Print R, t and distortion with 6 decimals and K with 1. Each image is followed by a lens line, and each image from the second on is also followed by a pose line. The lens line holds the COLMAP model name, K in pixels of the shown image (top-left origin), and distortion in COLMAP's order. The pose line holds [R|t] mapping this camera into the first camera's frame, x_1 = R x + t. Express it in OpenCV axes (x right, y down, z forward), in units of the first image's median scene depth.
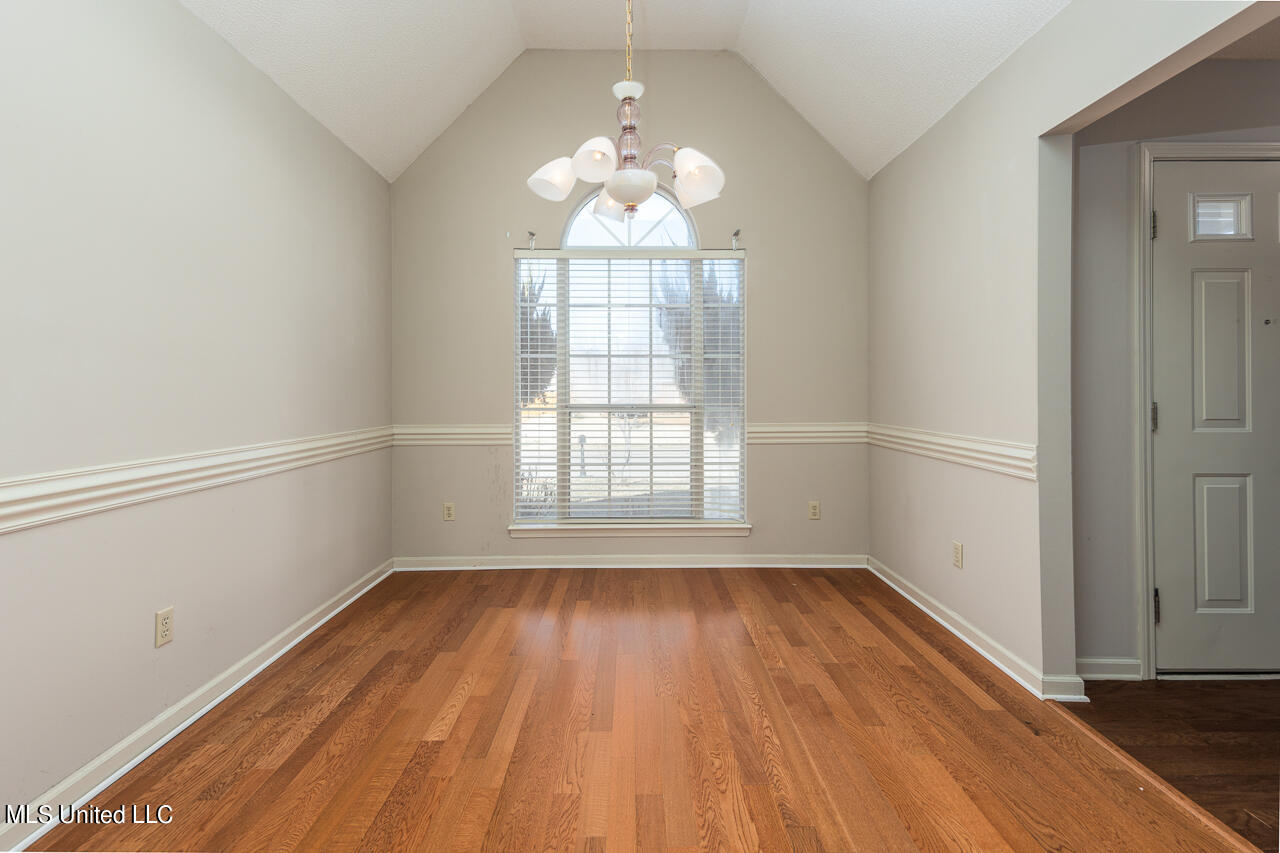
lens RADIAL K [[605.9, 0, 638.4], [0, 605.9, 385.3], [0, 0, 1]] dist [0.060121, -0.026627]
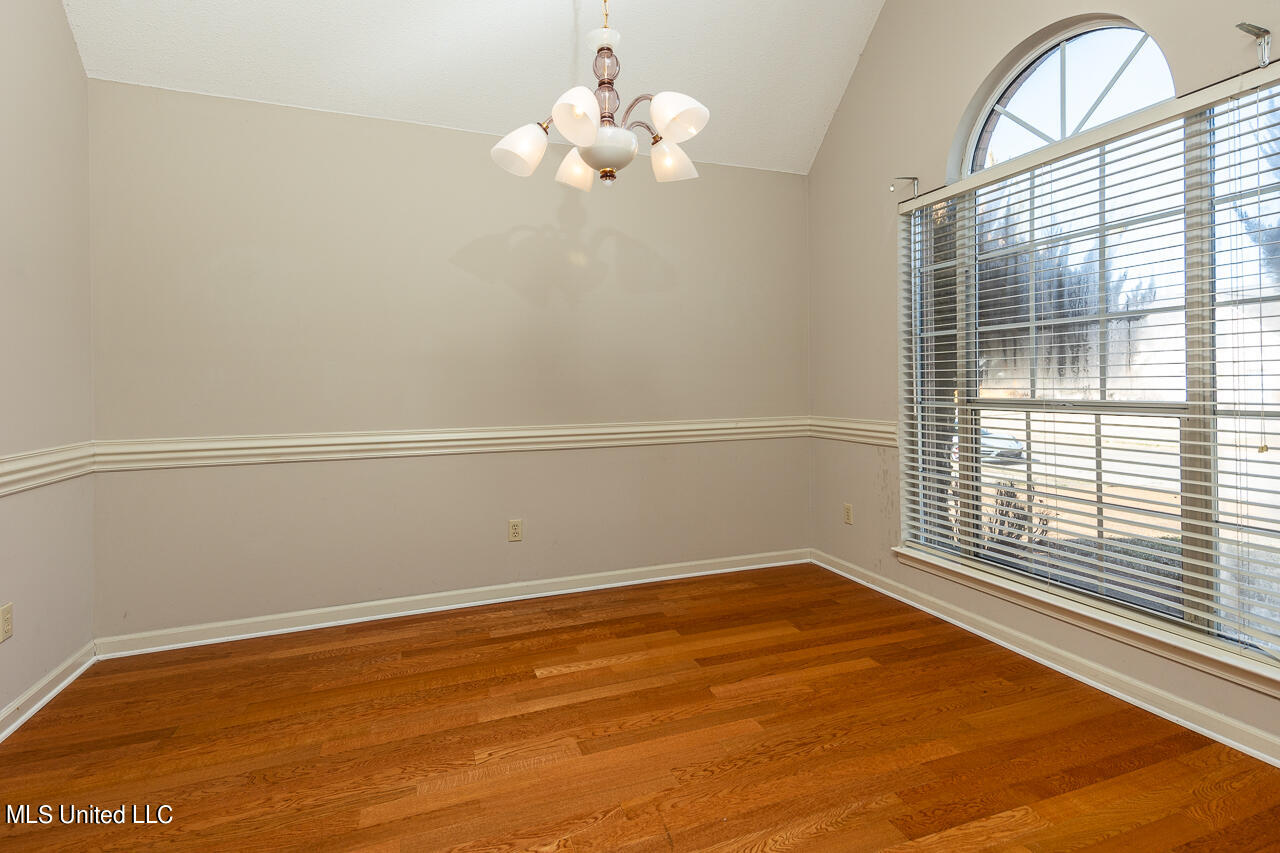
lens RADIAL K [[605.9, 0, 638.4], [0, 605.9, 385.3], [0, 0, 1]] dist [0.060121, -0.026627]
pose [[0.334109, -0.003009, -0.942530, 0.746806], [0.022859, 0.999727, 0.004912, 0.006792], [0.942257, -0.023186, 0.334086, 0.686765]]
